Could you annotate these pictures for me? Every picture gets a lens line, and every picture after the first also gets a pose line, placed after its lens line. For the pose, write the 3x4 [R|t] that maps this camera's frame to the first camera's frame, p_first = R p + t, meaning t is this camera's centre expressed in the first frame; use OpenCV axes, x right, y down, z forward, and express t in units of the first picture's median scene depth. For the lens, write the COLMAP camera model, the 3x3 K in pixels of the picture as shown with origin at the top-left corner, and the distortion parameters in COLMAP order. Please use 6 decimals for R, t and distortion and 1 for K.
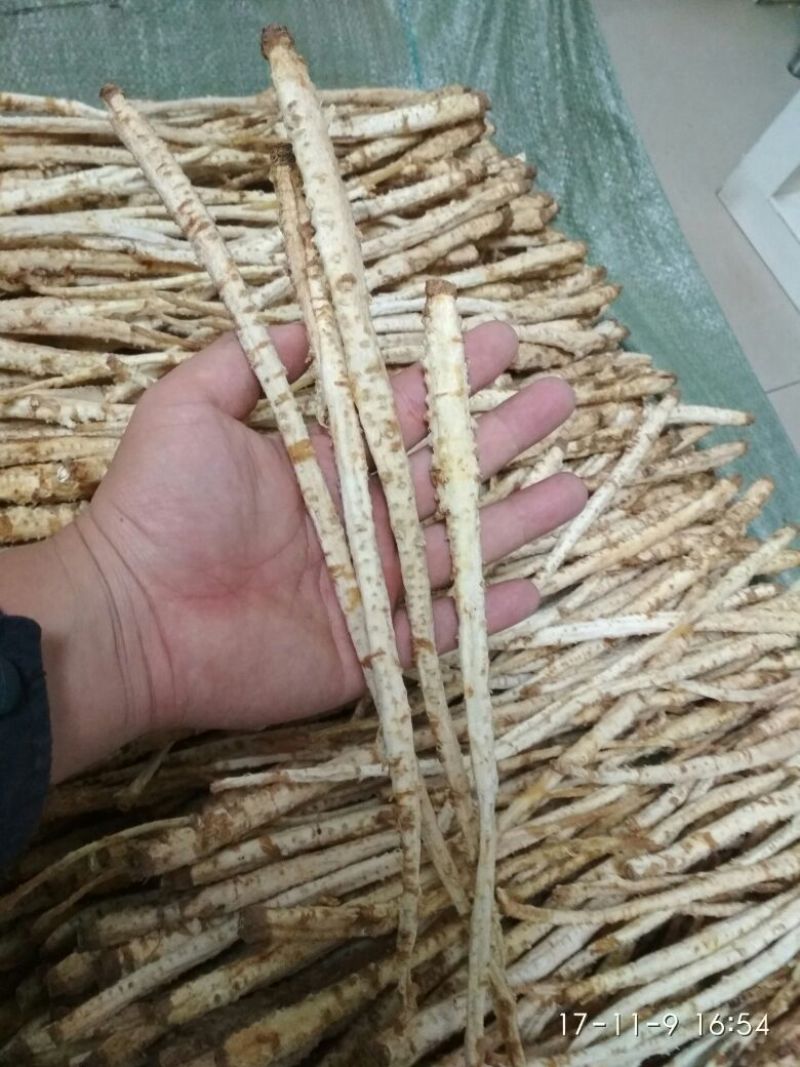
lens RADIAL K [[977.9, 0, 400.0], [0, 977.9, 533.5], [0, 0, 1]] dist [0.087433, -0.197802]
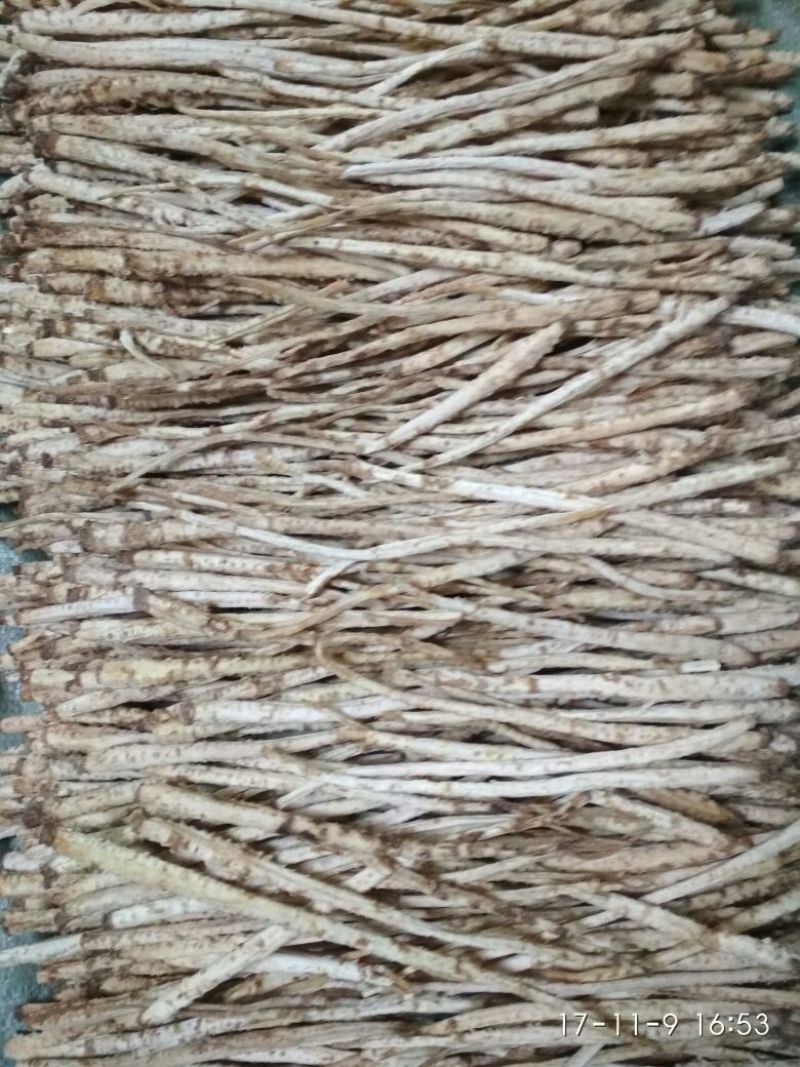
lens RADIAL K [[977.9, 0, 400.0], [0, 977.9, 533.5], [0, 0, 1]] dist [0.087433, -0.197802]
pose [[0.863245, 0.312986, -0.396039, 0.561038], [-0.218413, 0.938919, 0.265944, -0.131558], [0.455086, -0.143075, 0.878878, -0.077209]]
